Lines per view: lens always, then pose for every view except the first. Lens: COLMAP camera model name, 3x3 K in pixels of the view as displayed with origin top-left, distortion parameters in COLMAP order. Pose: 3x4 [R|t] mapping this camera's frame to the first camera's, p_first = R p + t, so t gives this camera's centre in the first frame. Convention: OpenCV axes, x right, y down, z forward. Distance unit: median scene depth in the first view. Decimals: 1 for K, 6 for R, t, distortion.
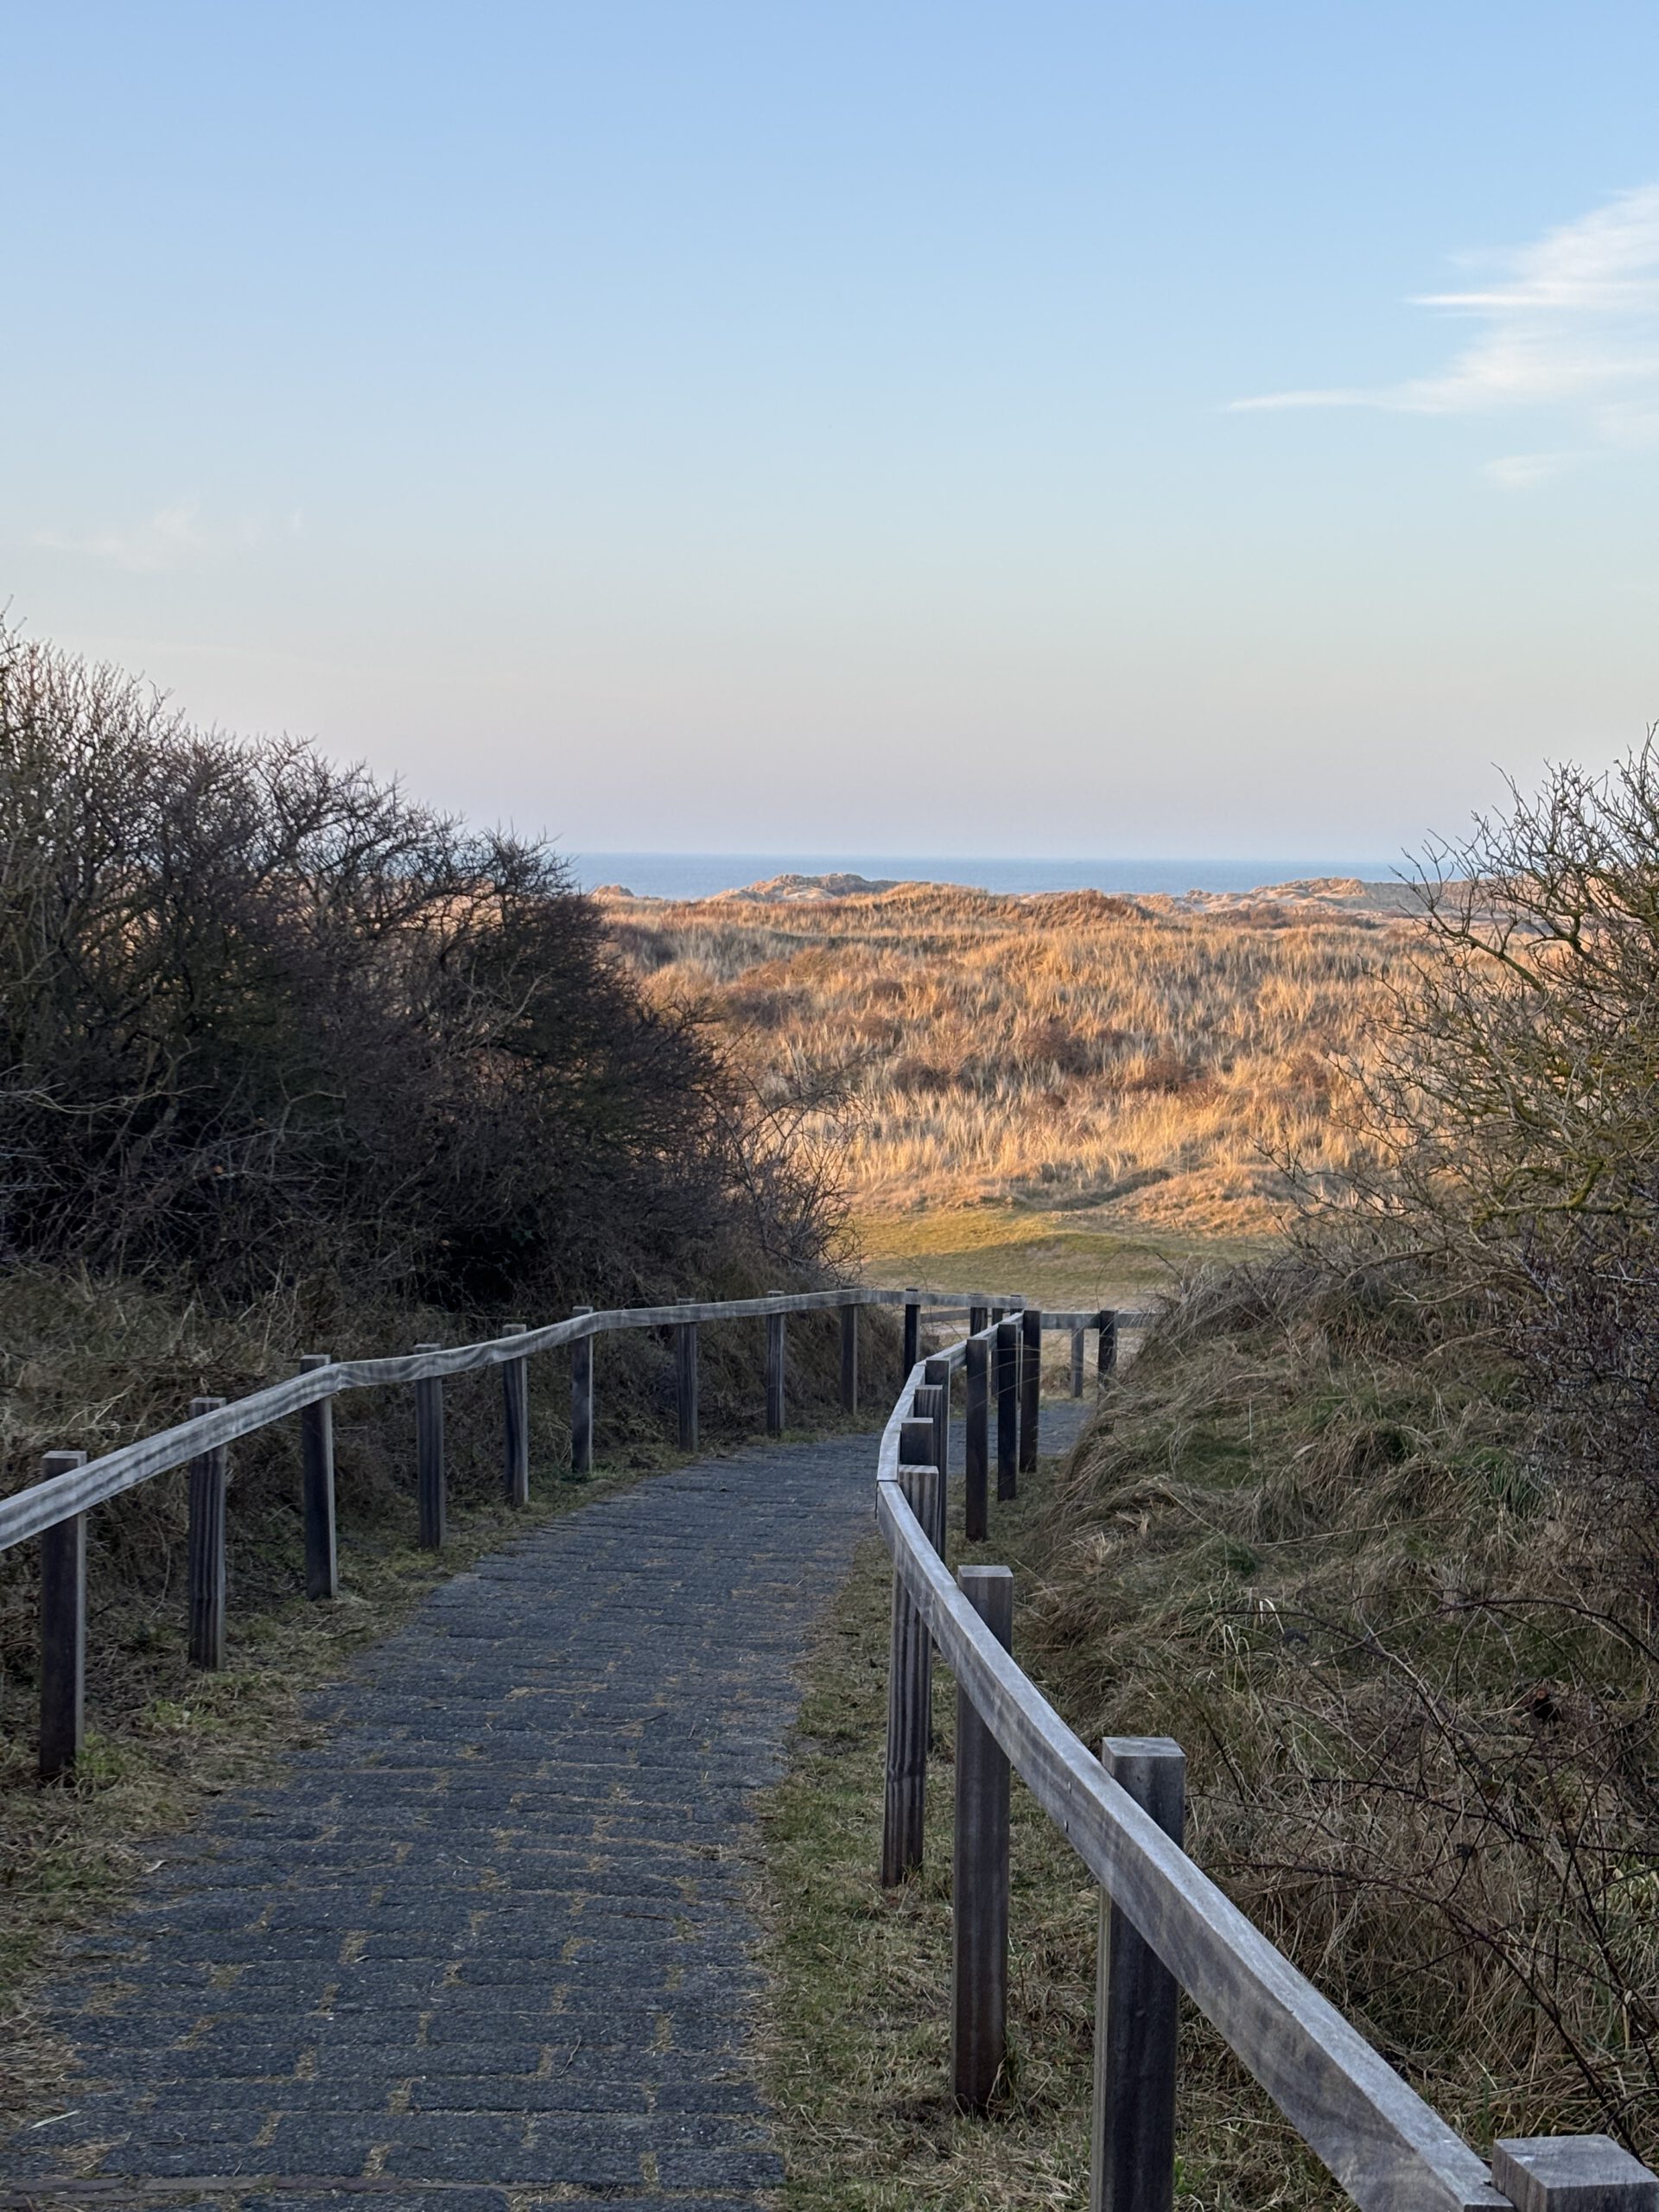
lens RADIAL K [[3317.5, 0, 830.4], [0, 3317.5, 1105.7], [0, 0, 1]] dist [0.077844, 0.000000]
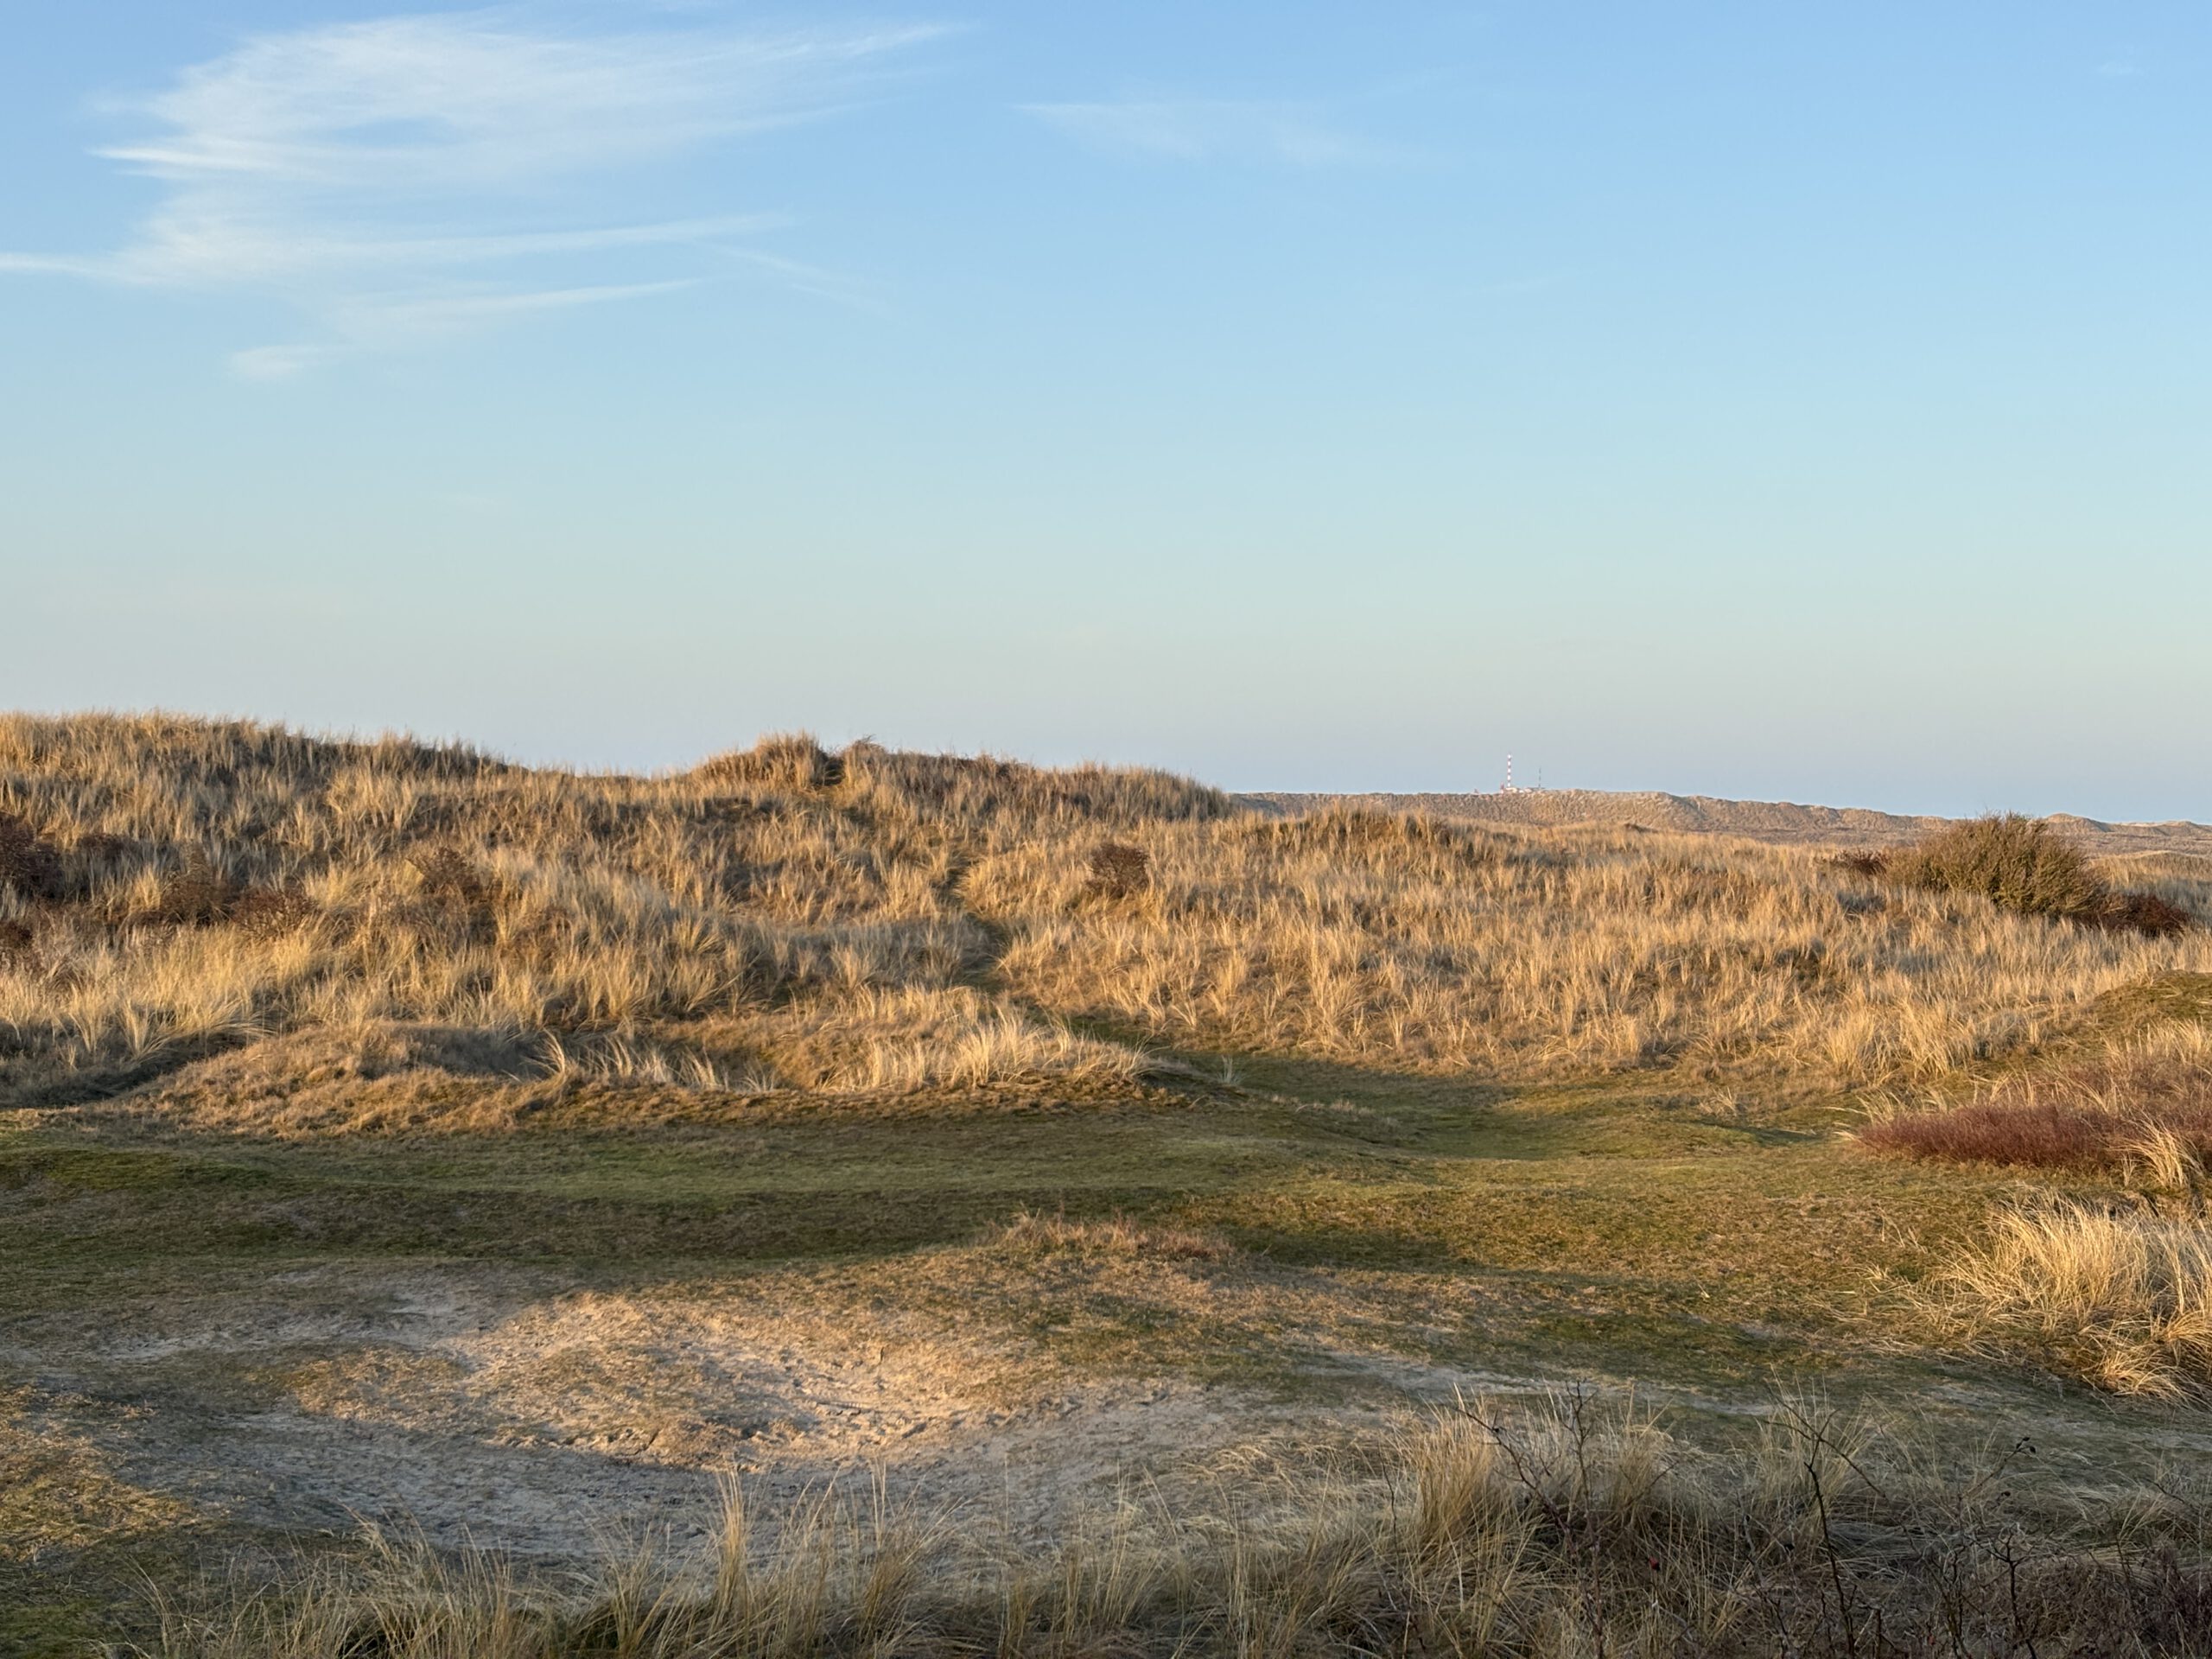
lens RADIAL K [[3317.5, 0, 1109.7], [0, 3317.5, 829.3], [0, 0, 1]] dist [0.077844, 0.000000]
pose [[0.924531, 0.000400, 0.381108, 0.022080], [0.022078, 0.998264, -0.054606, 0.016943], [-0.380468, 0.058899, 0.922917, 0.385378]]
